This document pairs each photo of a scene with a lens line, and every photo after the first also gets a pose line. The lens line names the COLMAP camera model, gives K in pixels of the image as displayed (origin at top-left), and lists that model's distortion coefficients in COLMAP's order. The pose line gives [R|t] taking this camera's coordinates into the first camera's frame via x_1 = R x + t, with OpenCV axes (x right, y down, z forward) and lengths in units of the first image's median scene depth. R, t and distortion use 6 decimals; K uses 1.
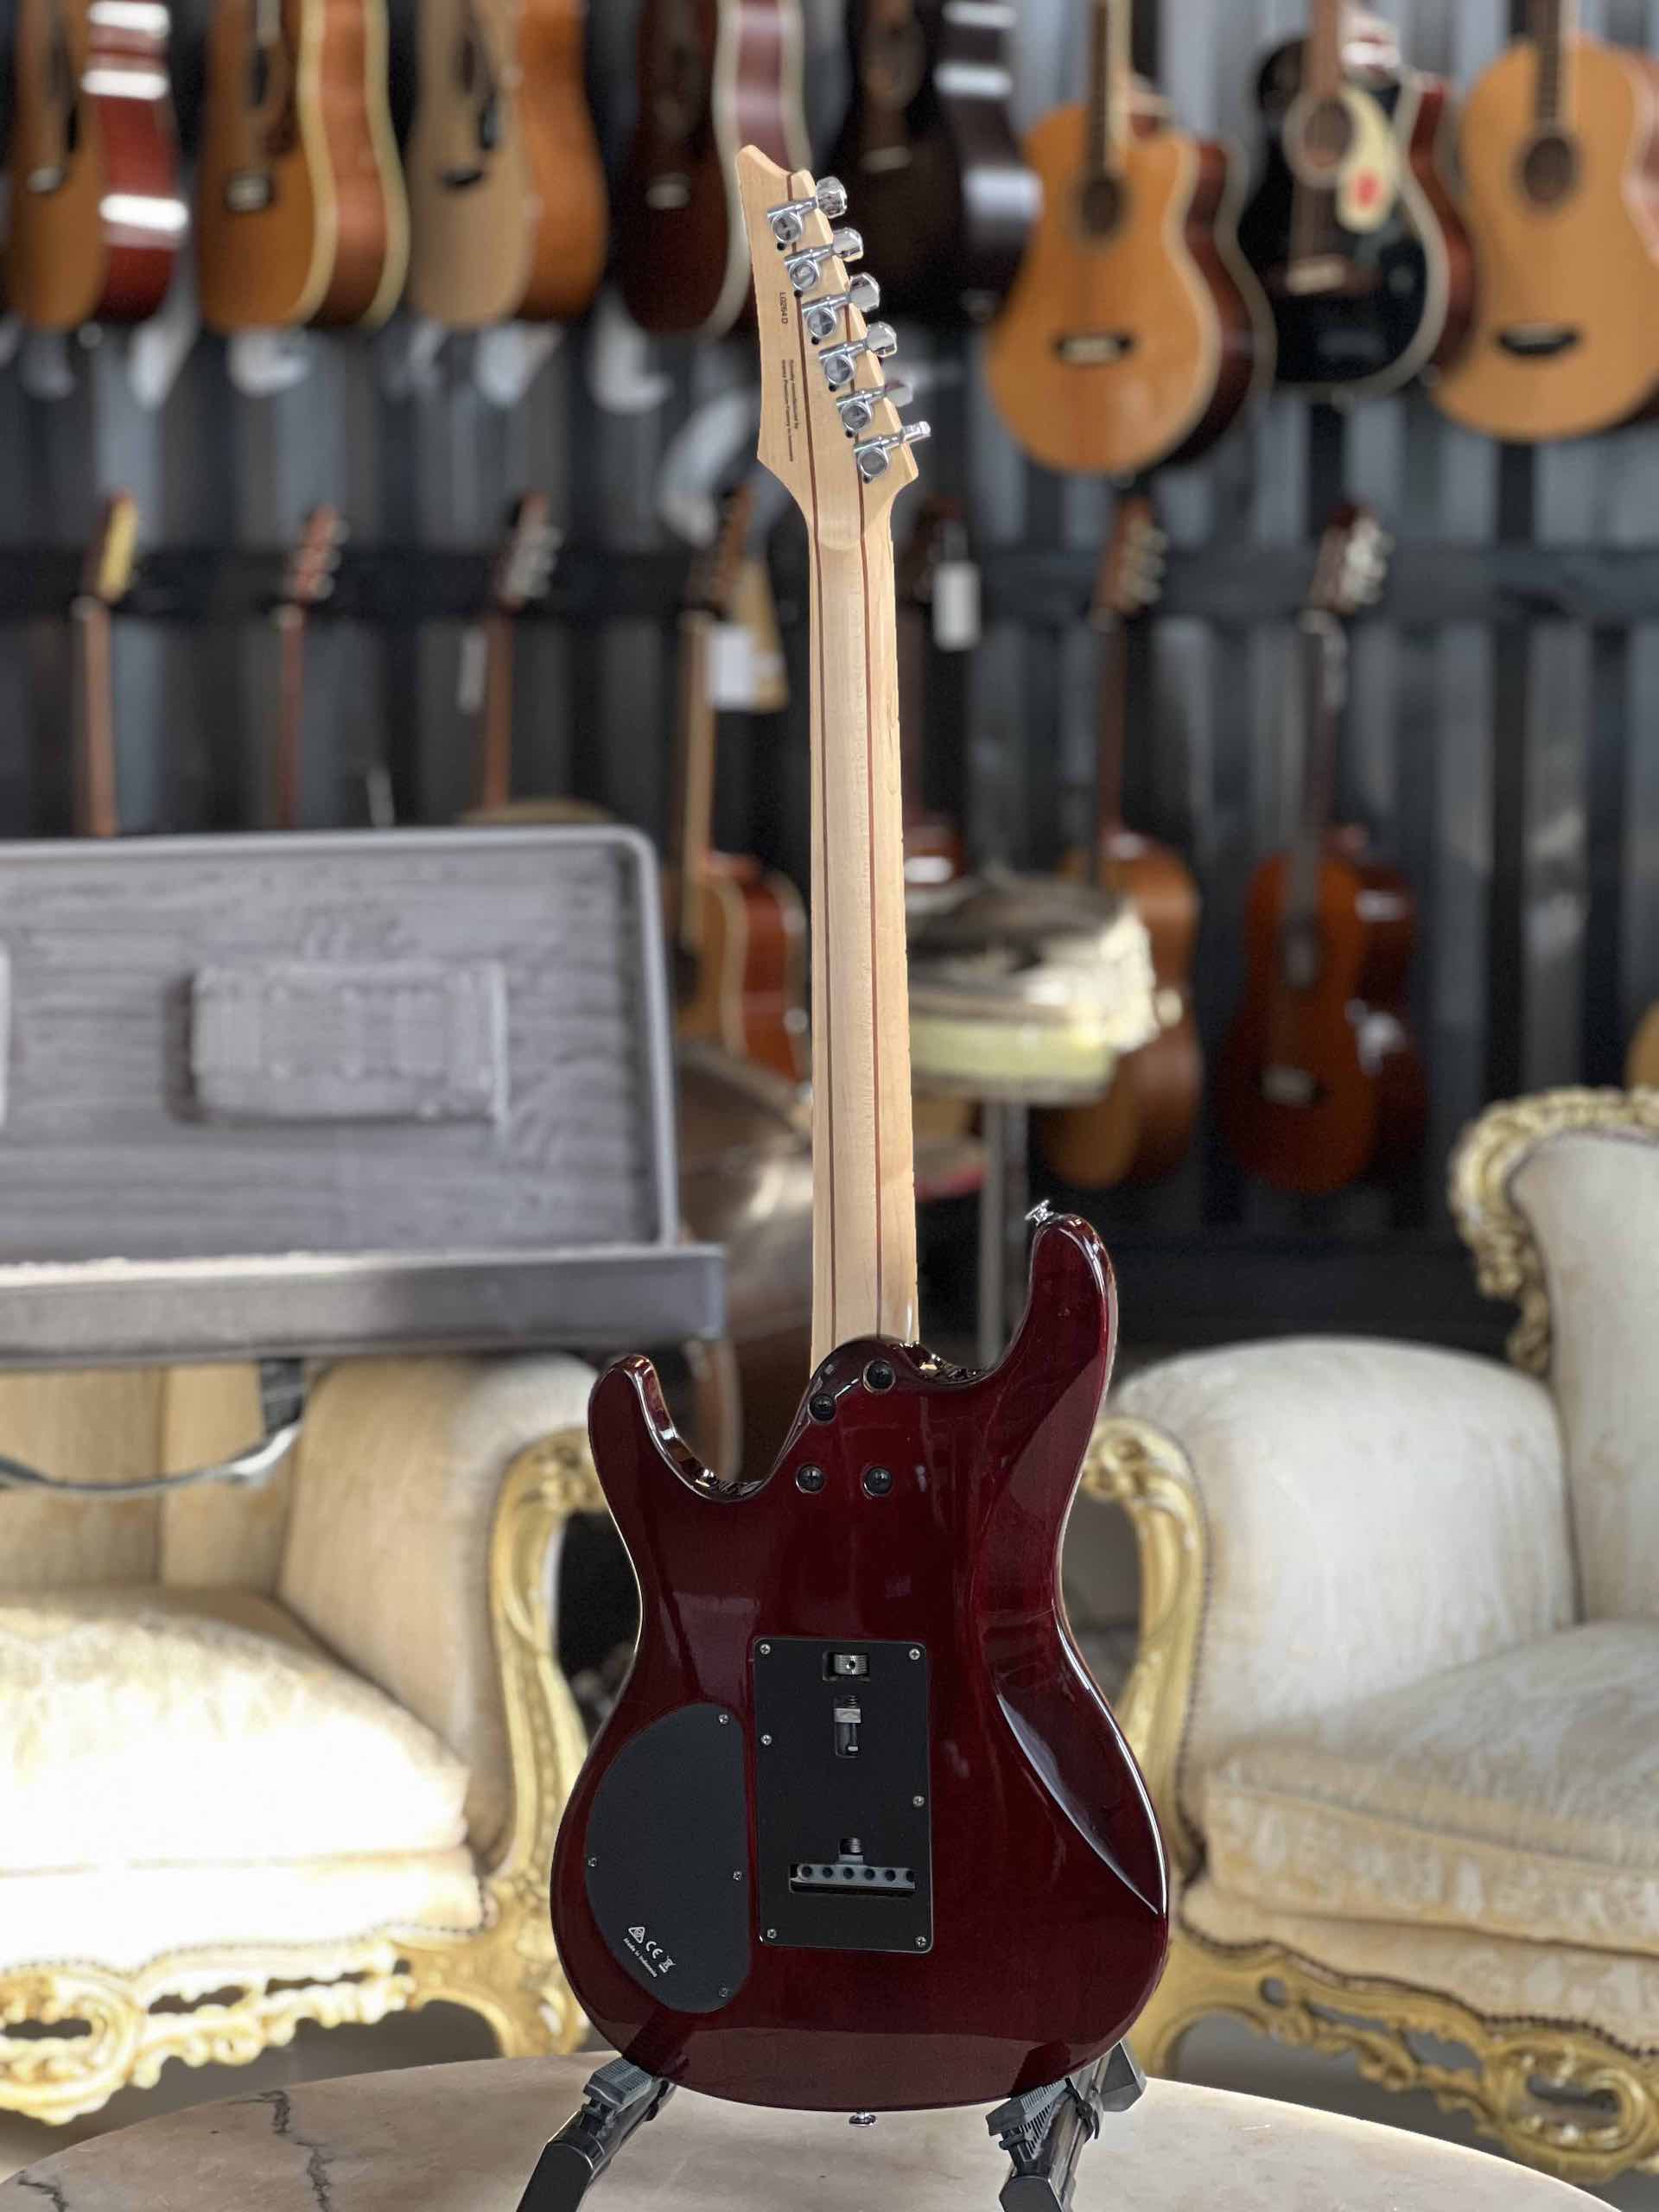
lens RADIAL K [[4921.9, 0, 829.5], [0, 4921.9, 1106.0], [0, 0, 1]] dist [-0.056592, 3.798811]
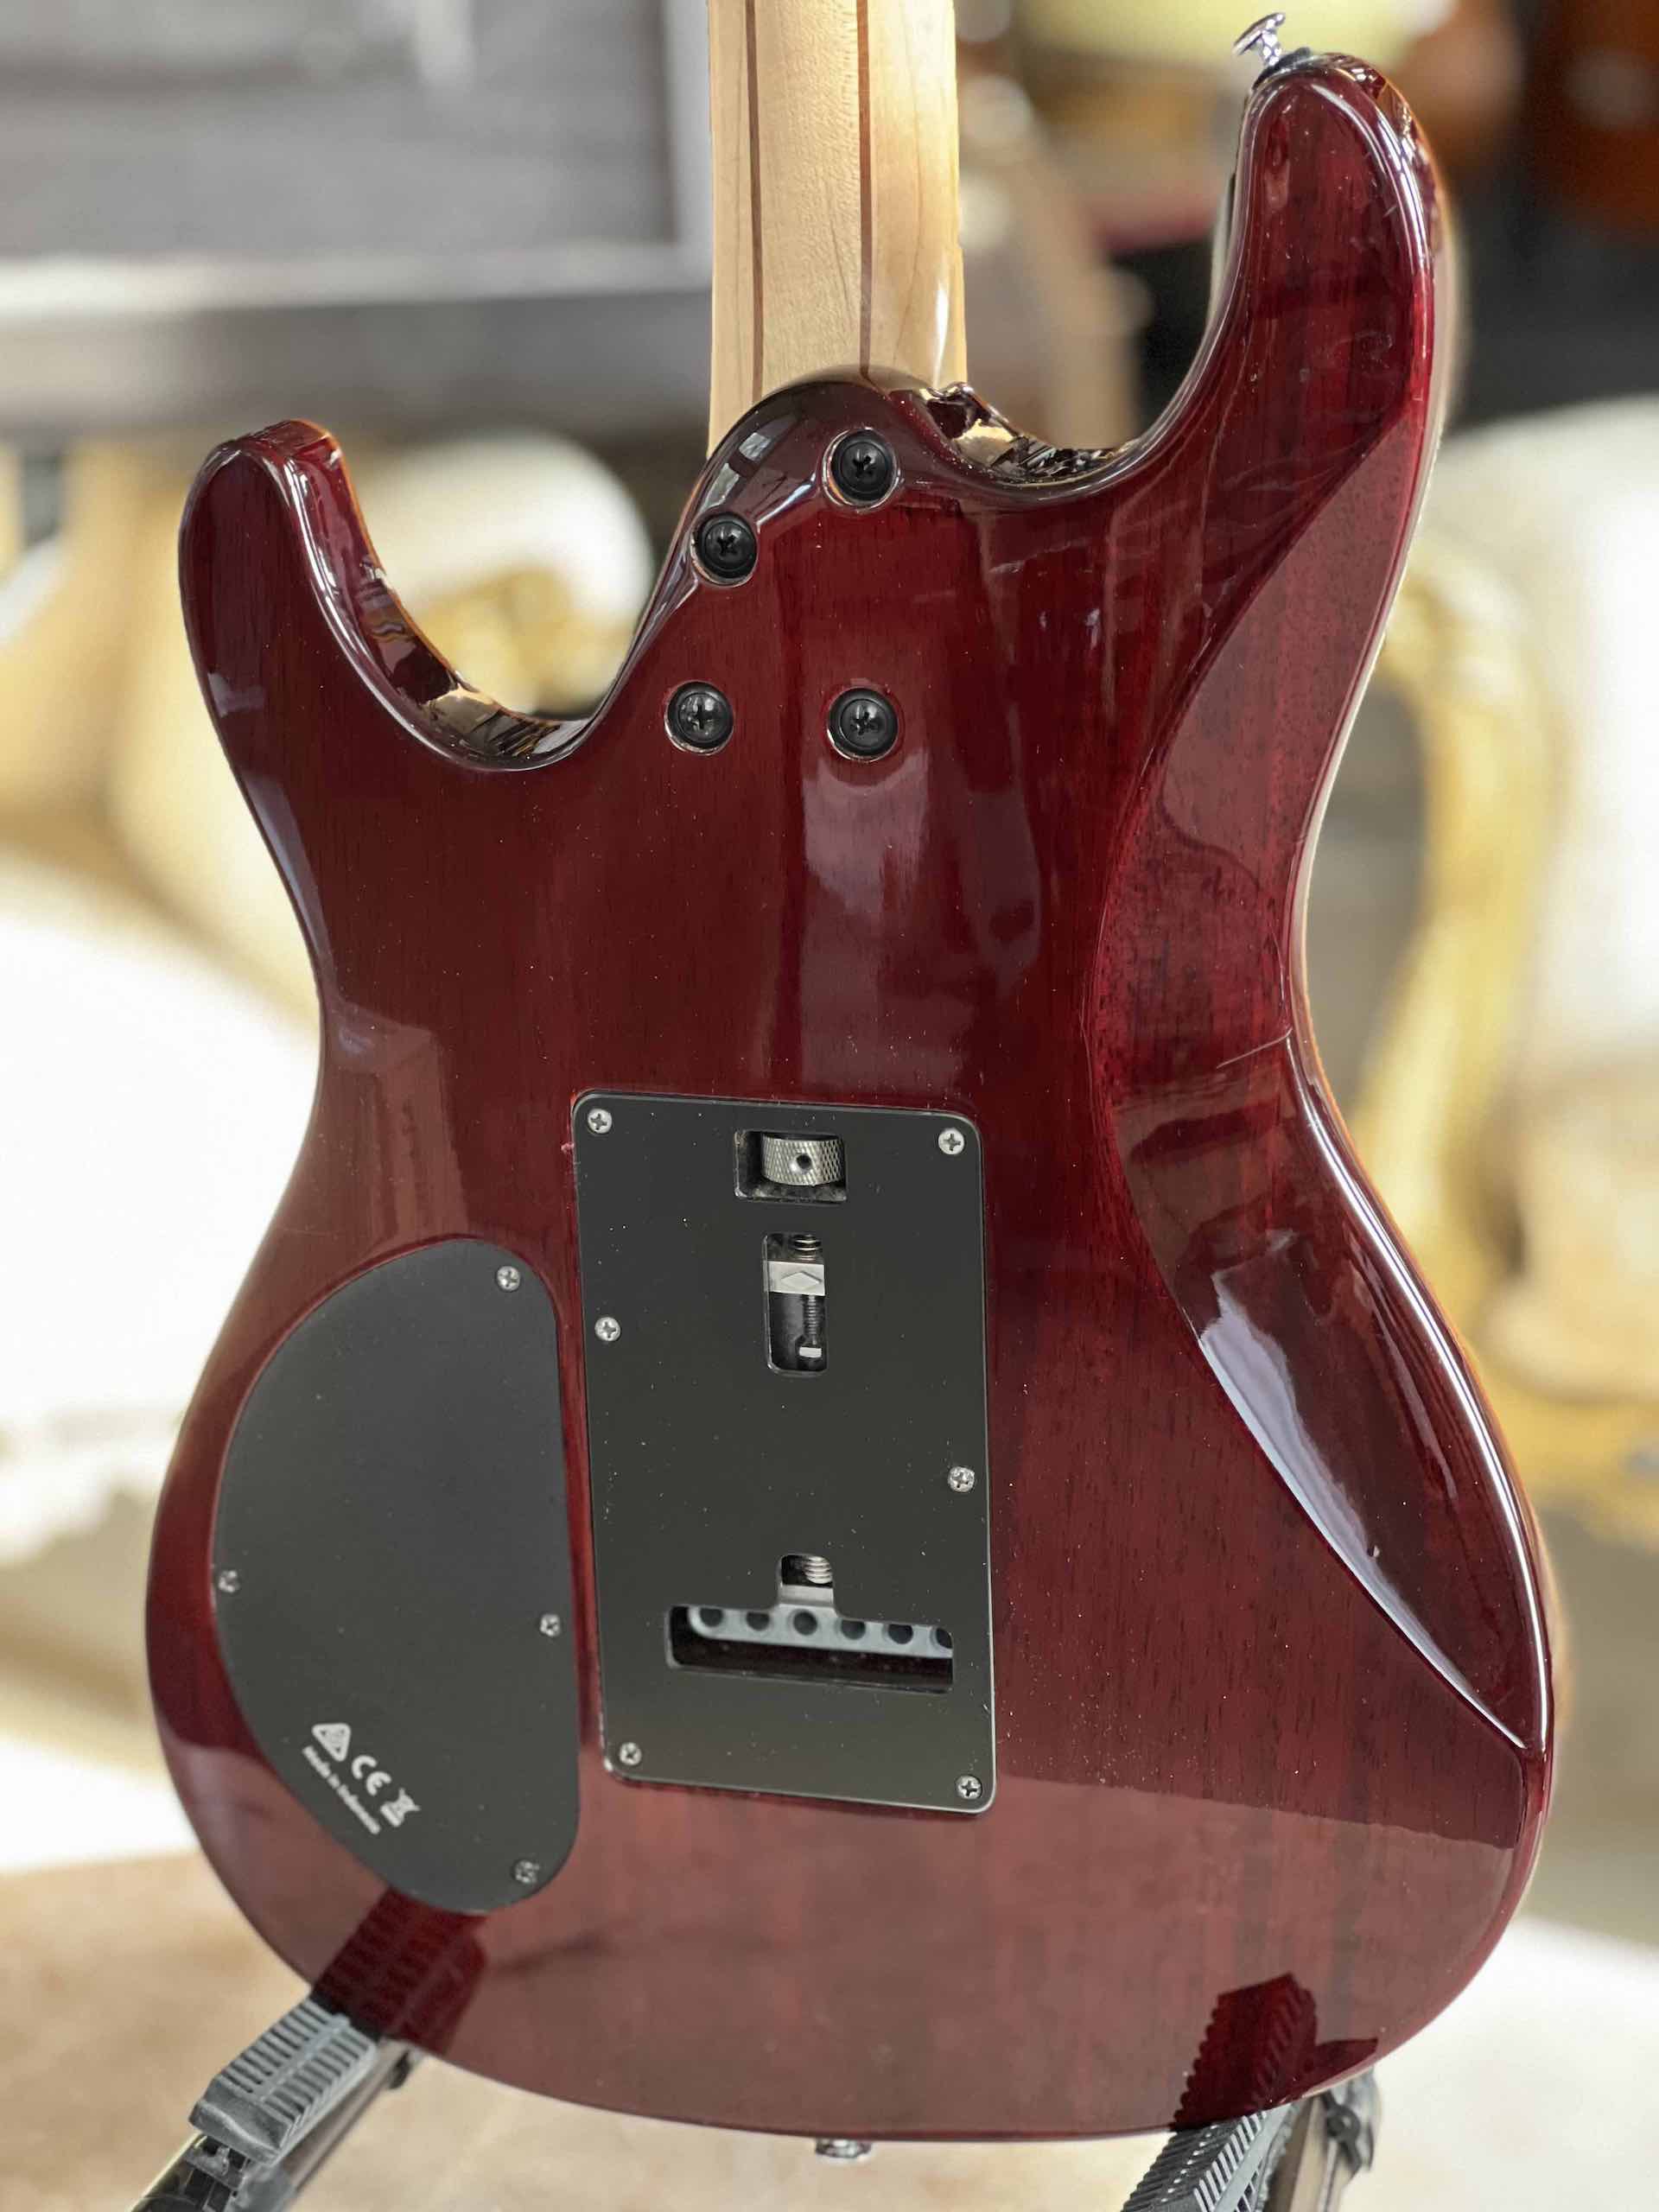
lens RADIAL K [[4921.9, 0, 829.5], [0, 4921.9, 1106.0], [0, 0, 1]] dist [-0.056592, 3.798811]
pose [[0.998745, 0.005068, -0.049834, 0.027647], [0.004003, 0.983609, 0.180268, 0.033143], [0.049931, -0.180241, 0.982354, 0.588252]]
